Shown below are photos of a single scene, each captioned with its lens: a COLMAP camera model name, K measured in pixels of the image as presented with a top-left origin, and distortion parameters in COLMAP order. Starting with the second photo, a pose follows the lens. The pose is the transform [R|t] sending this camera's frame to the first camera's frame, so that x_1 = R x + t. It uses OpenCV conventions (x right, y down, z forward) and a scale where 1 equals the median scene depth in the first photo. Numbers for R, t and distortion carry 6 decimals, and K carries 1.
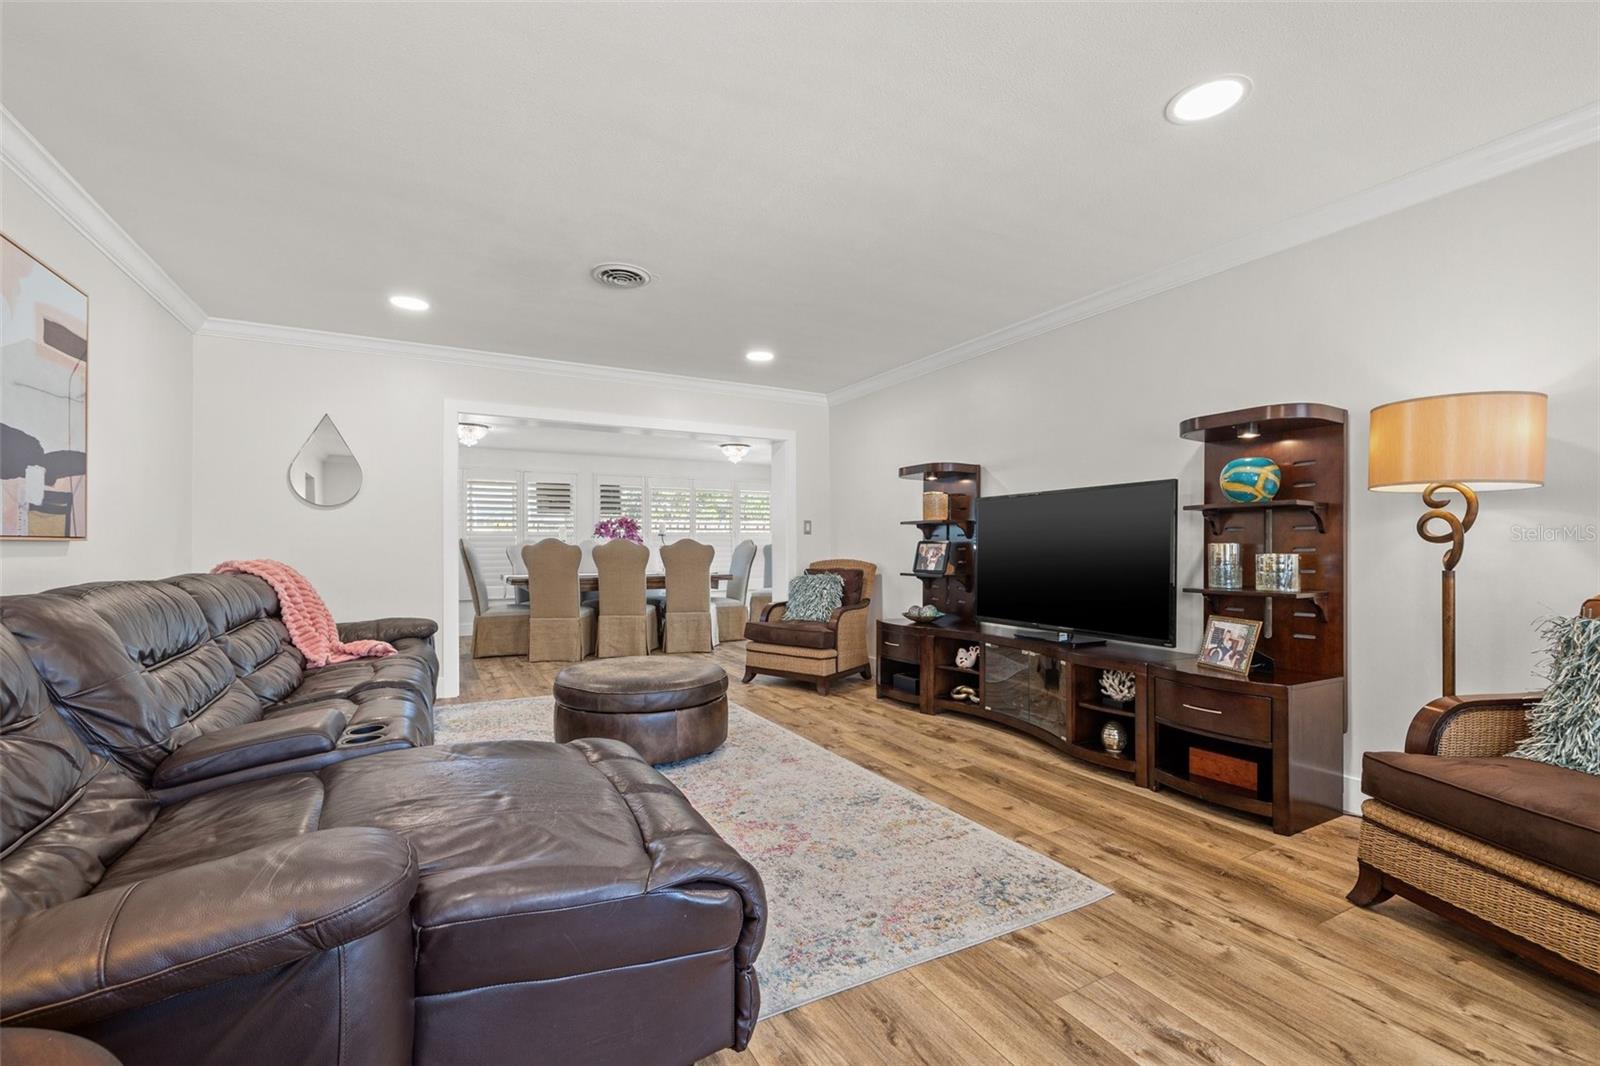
lens RADIAL K [[680.0, 0, 796.3], [0, 680.0, 526.5], [0, 0, 1]] dist [-0.002462, -0.000111]
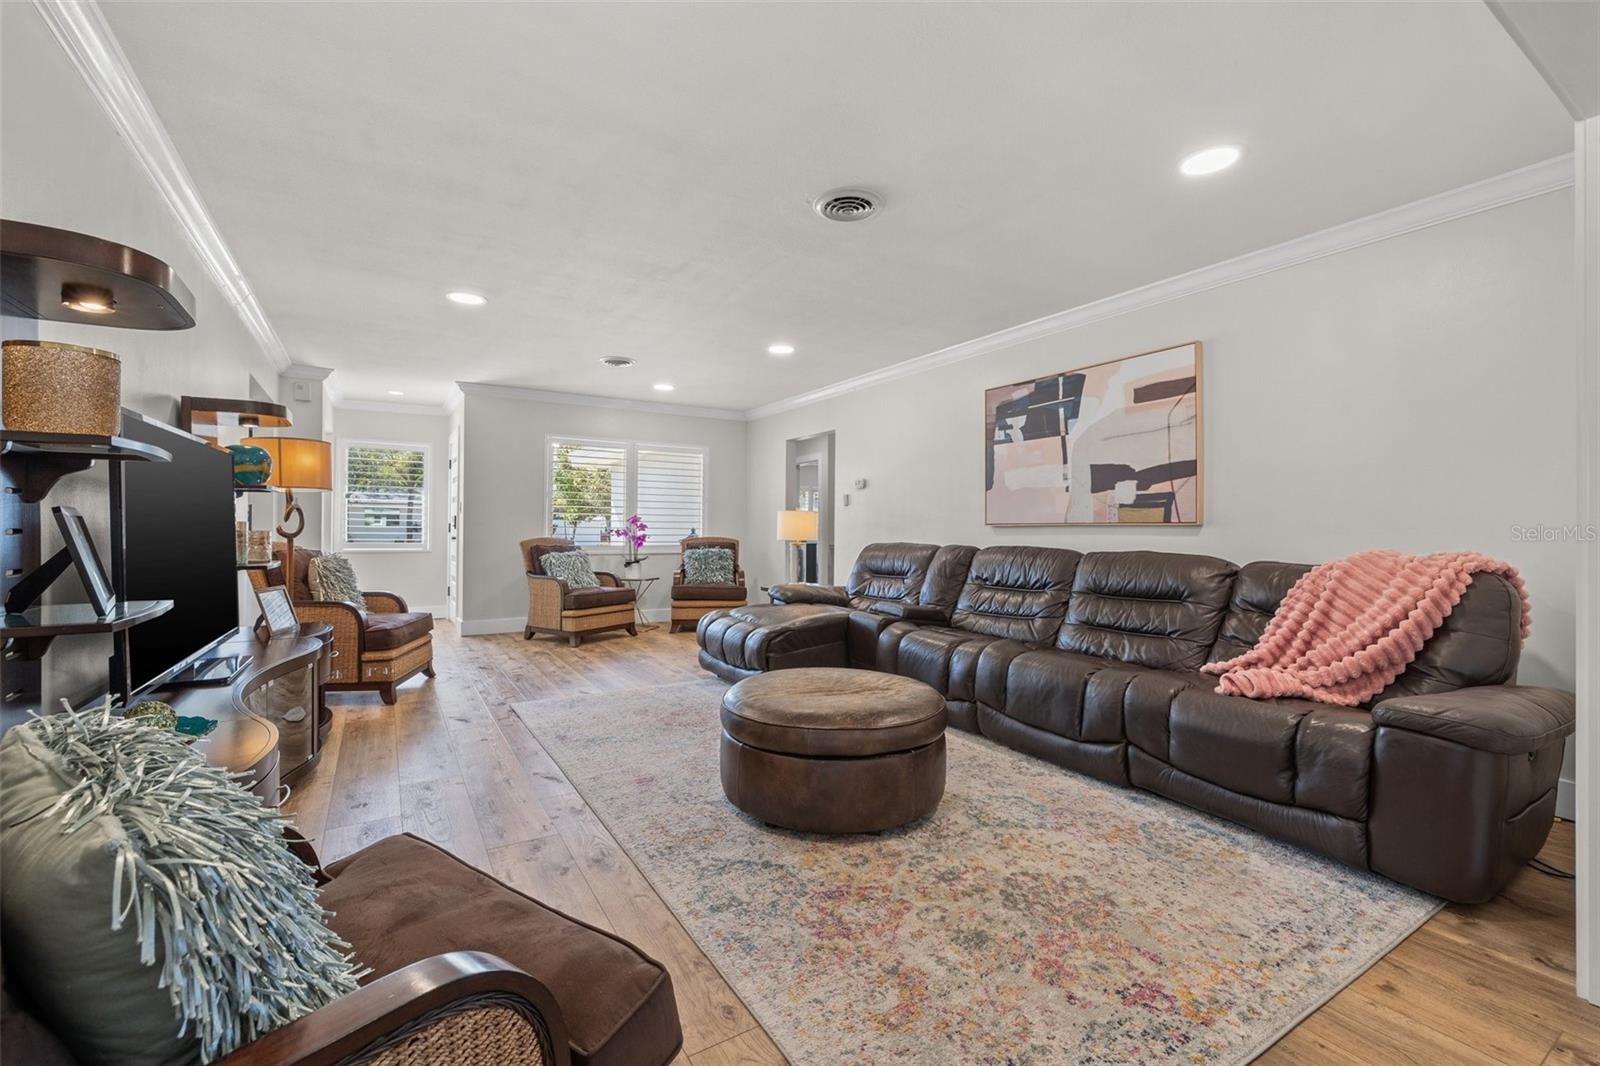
lens RADIAL K [[680.0, 0, 796.3], [0, 680.0, 526.5], [0, 0, 1]] dist [-0.002462, -0.000111]
pose [[-0.998590, -0.002347, -0.053025, -0.188710], [-0.000905, 0.999629, -0.027205, 0.061559], [0.053070, -0.027118, -0.998223, 2.300745]]
